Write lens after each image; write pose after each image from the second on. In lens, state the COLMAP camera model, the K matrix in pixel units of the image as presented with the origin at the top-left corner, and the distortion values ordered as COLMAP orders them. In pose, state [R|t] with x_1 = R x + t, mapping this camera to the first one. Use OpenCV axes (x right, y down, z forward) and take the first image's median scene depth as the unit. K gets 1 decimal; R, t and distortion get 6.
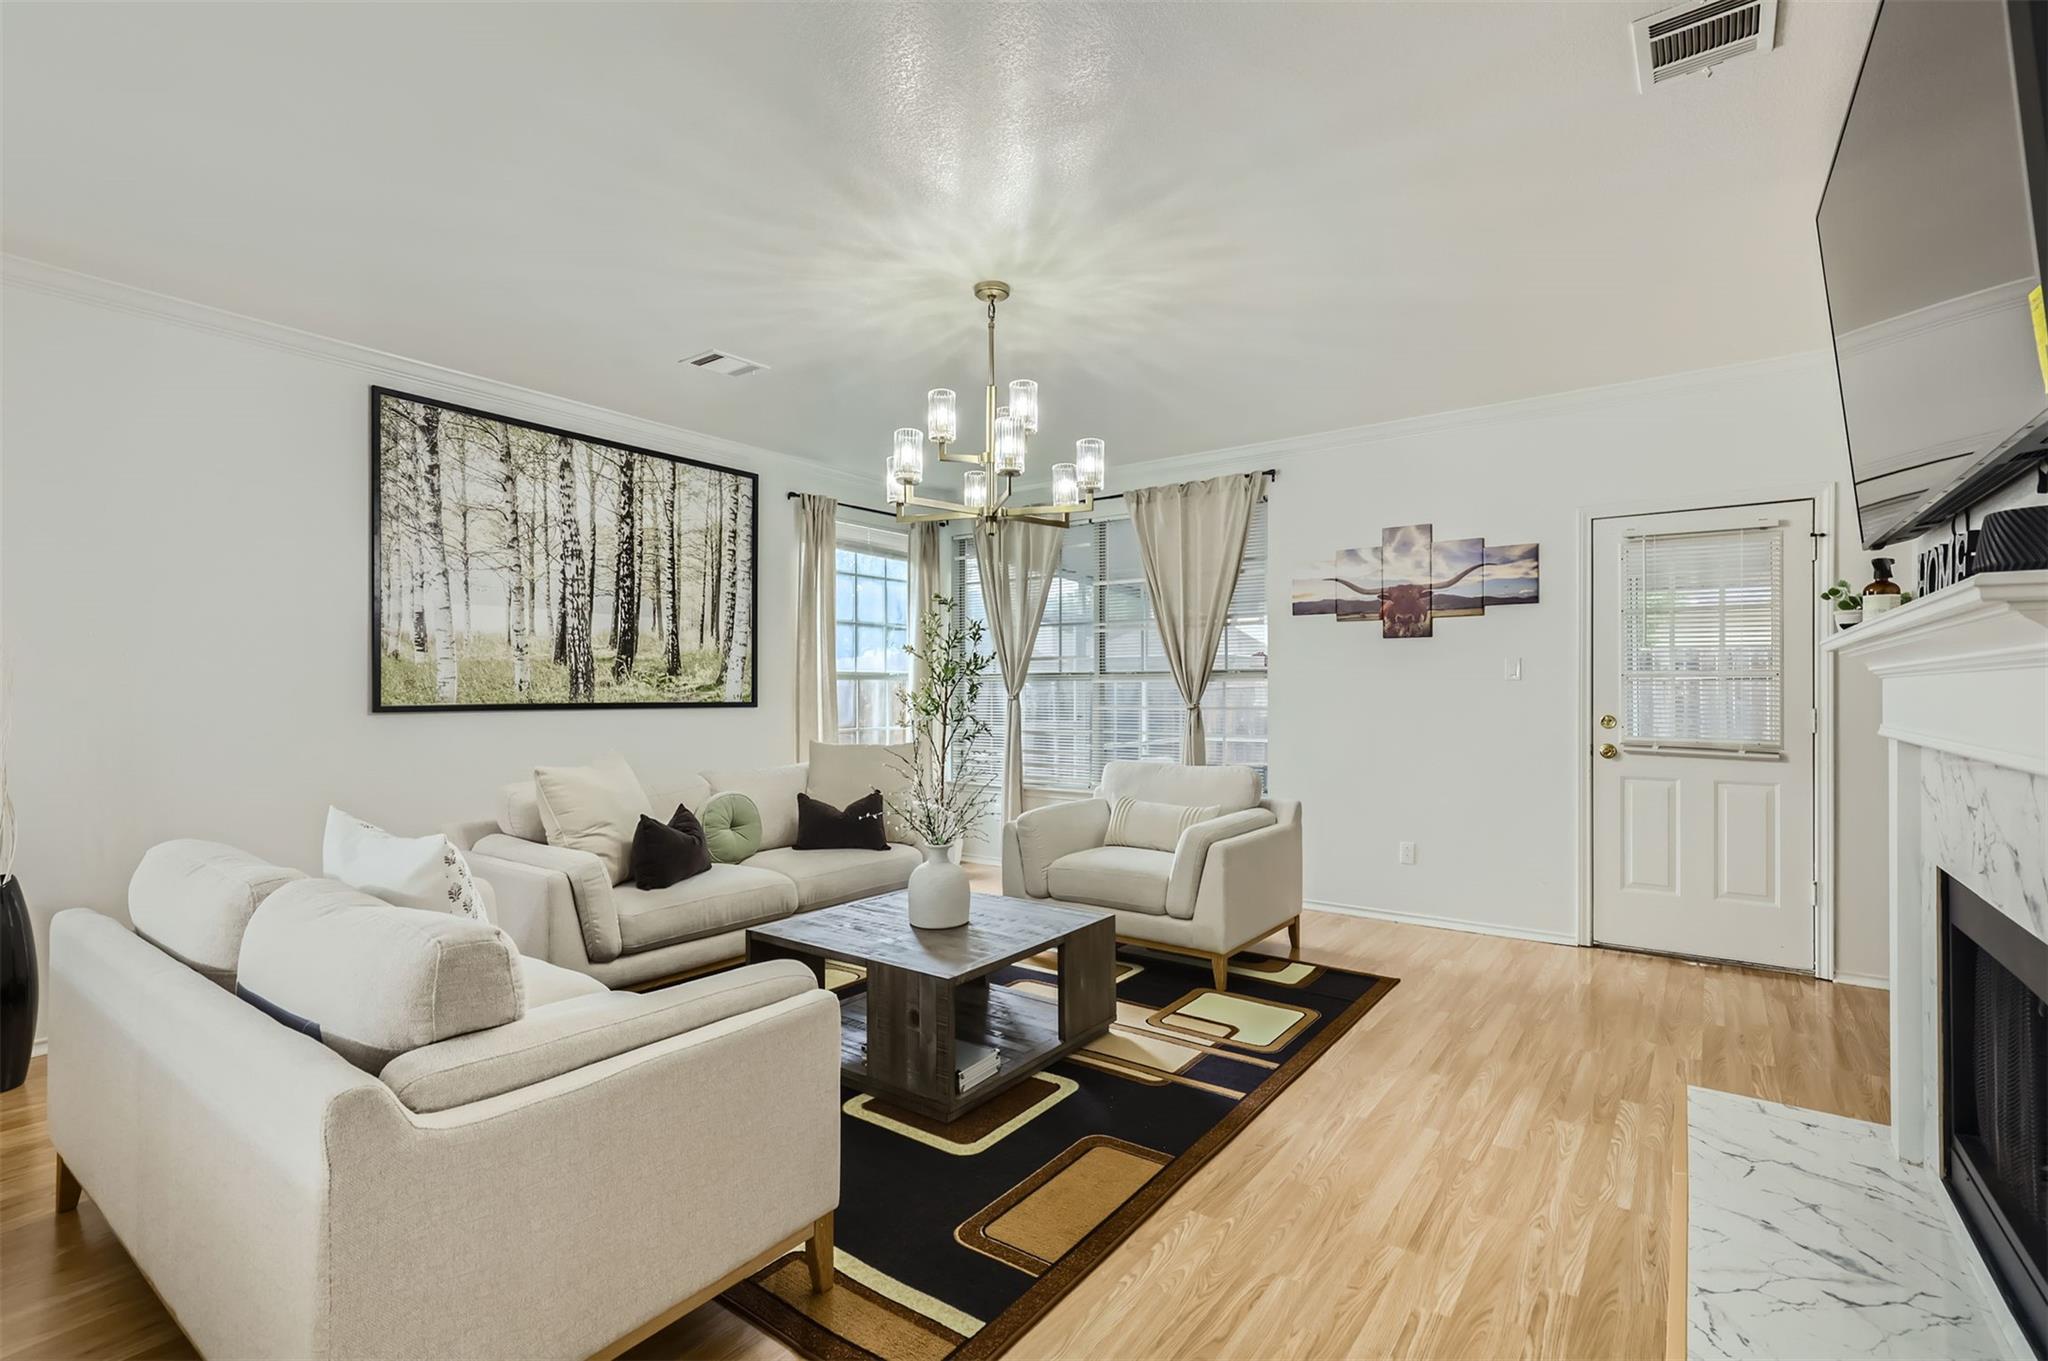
lens RADIAL K [[910.3, 0, 1016.8], [0, 910.3, 694.7], [0, 0, 1]] dist [0.002043, -0.004687]
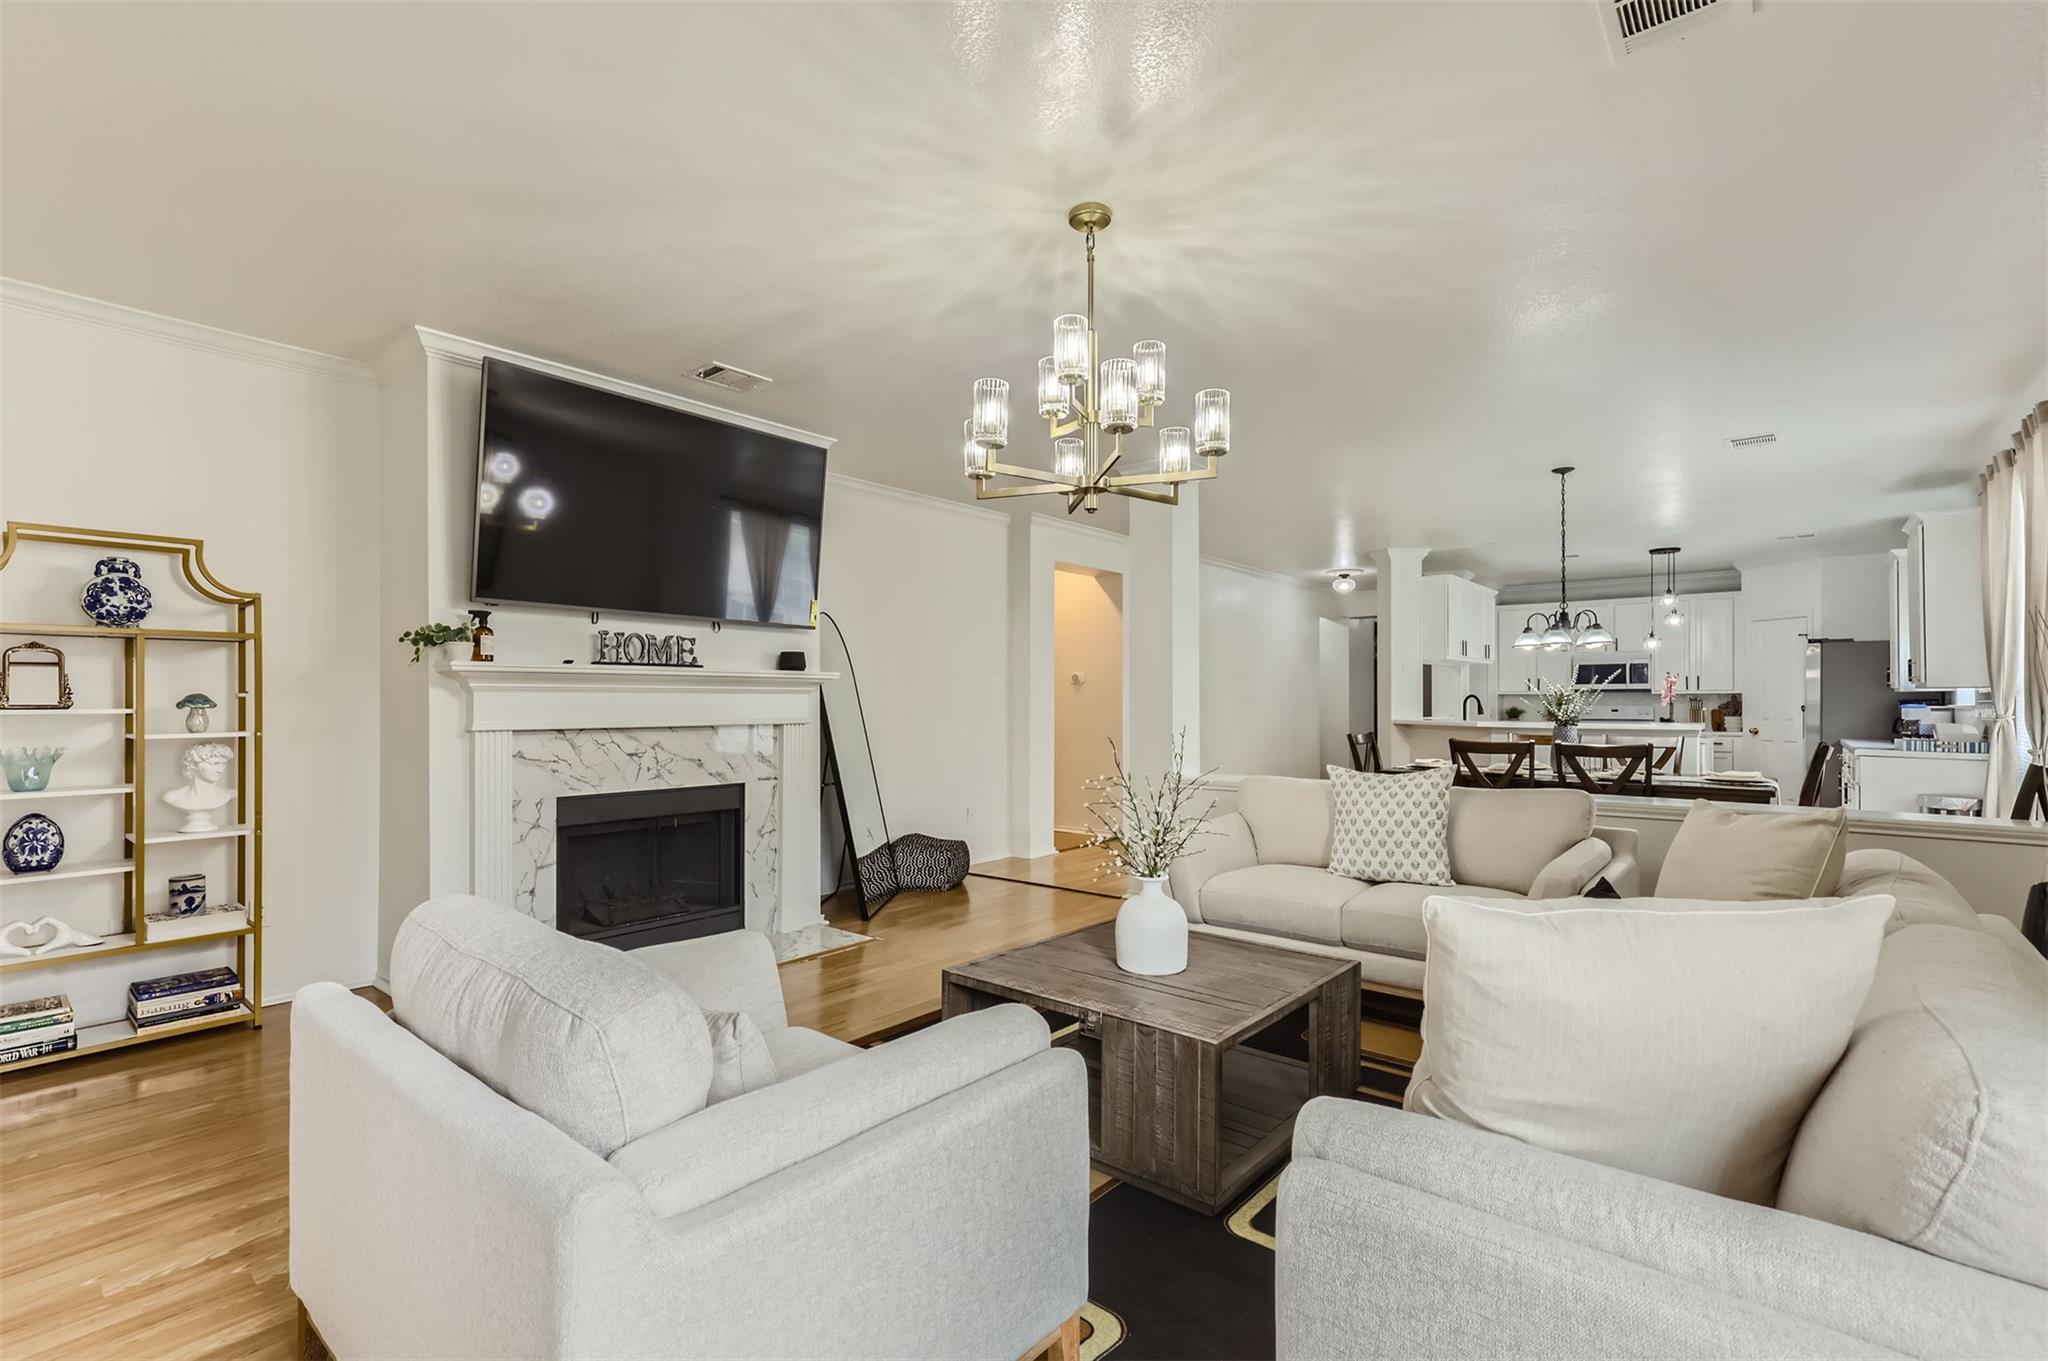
lens RADIAL K [[910.3, 0, 1016.8], [0, 910.3, 694.7], [0, 0, 1]] dist [0.002043, -0.004687]
pose [[-0.997874, 0.001457, 0.065157, -0.008859], [0.001347, 0.999998, -0.001734, -0.004385], [-0.065160, -0.001643, -0.997874, 1.173311]]
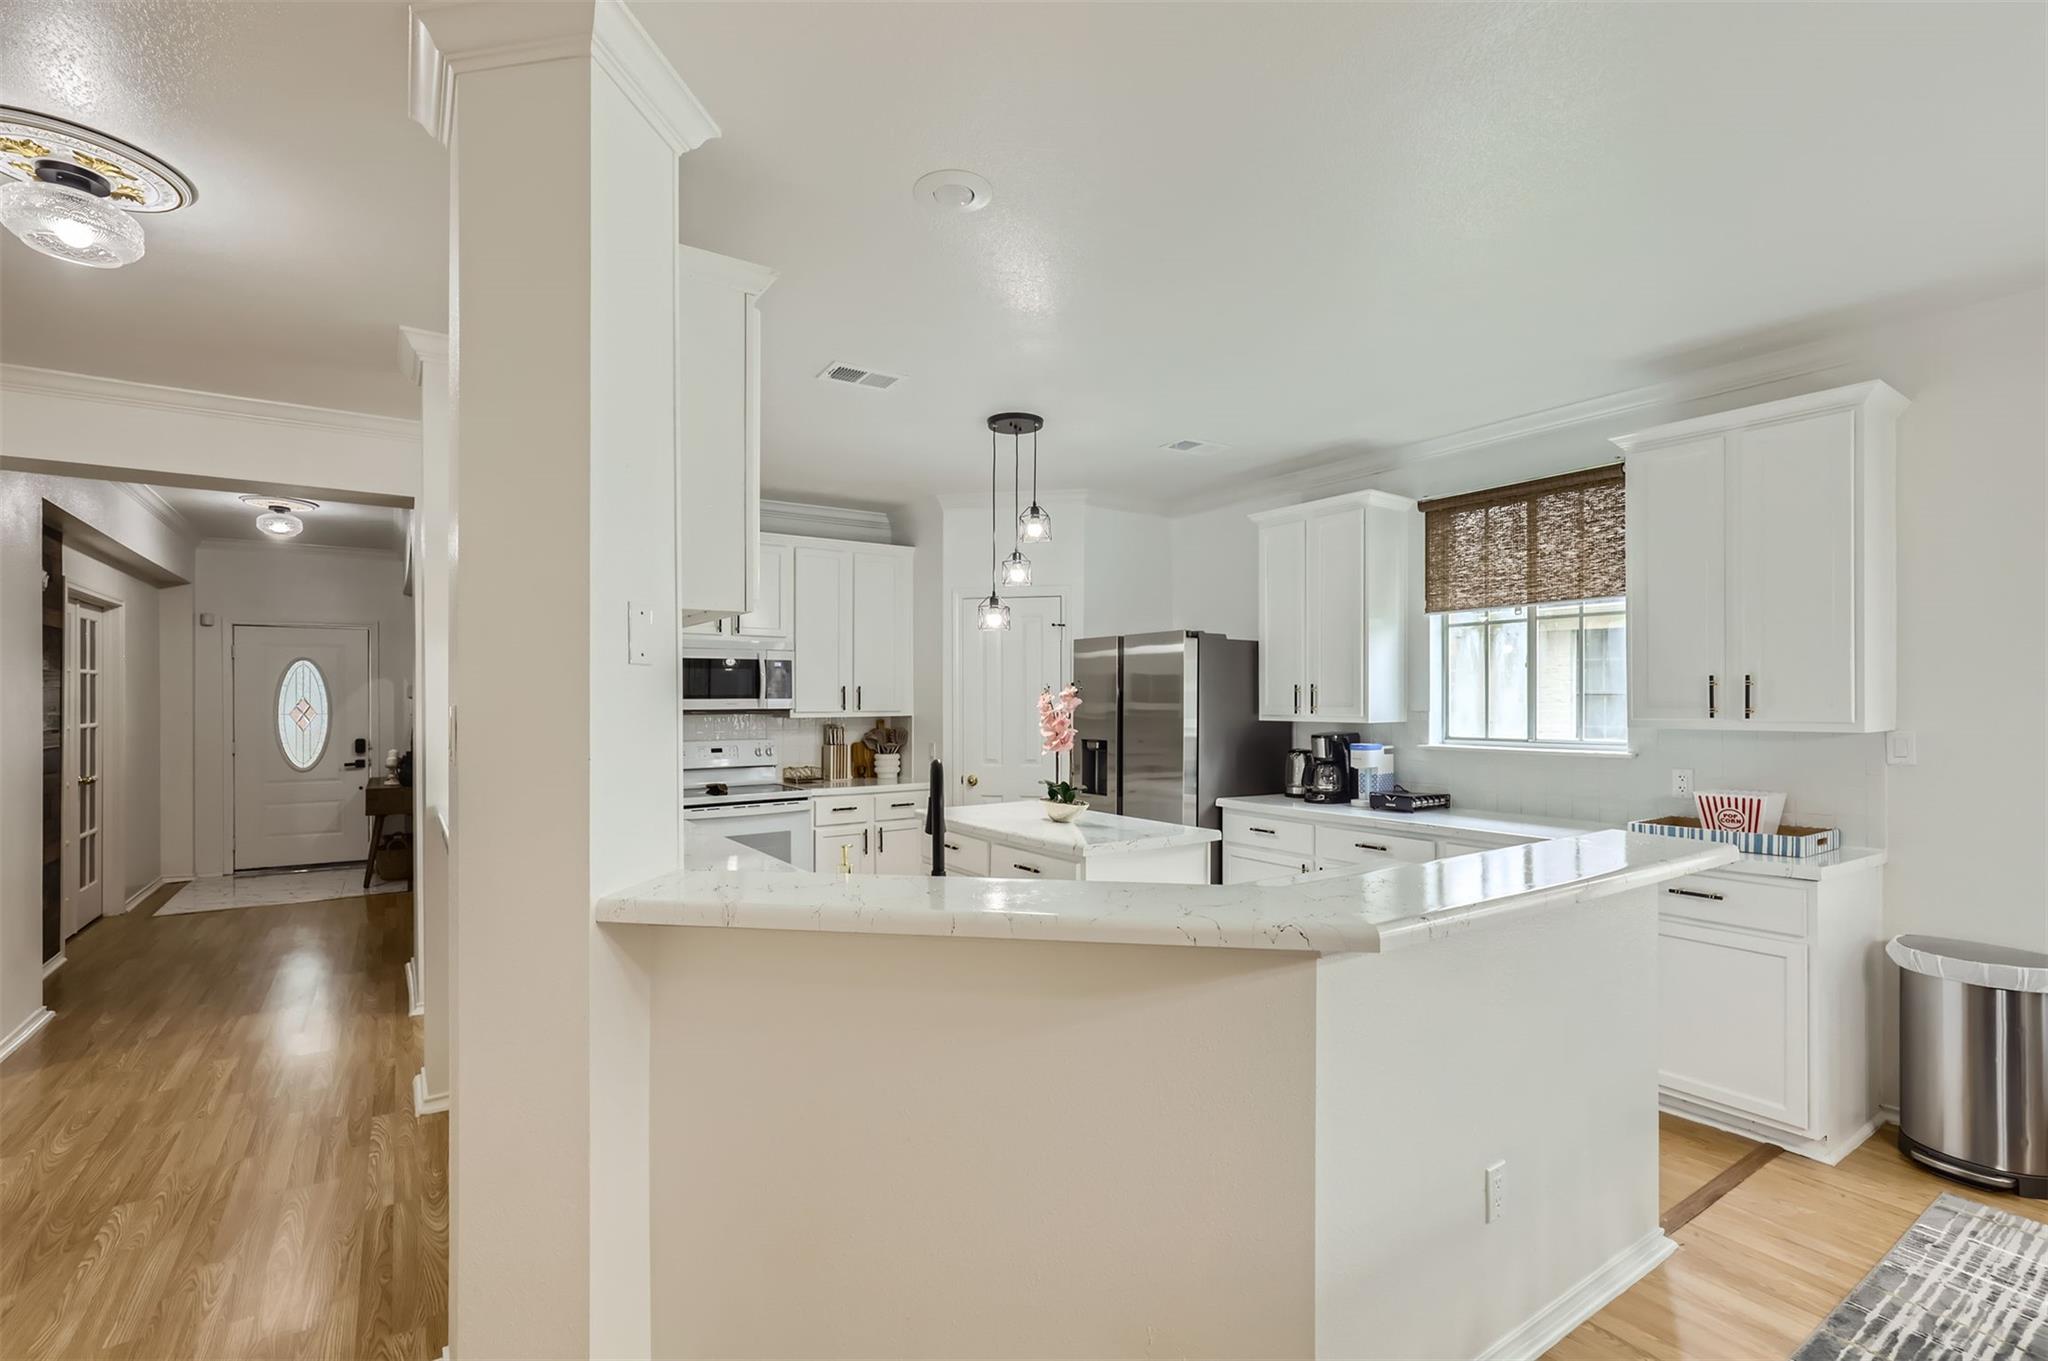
lens RADIAL K [[910.3, 0, 1016.8], [0, 910.3, 694.7], [0, 0, 1]] dist [0.002043, -0.004687]
pose [[-0.321046, -0.000343, -0.947063, -0.356510], [-0.002774, 0.999996, 0.000579, -0.037645], [0.947059, 0.002813, -0.321046, -0.370075]]
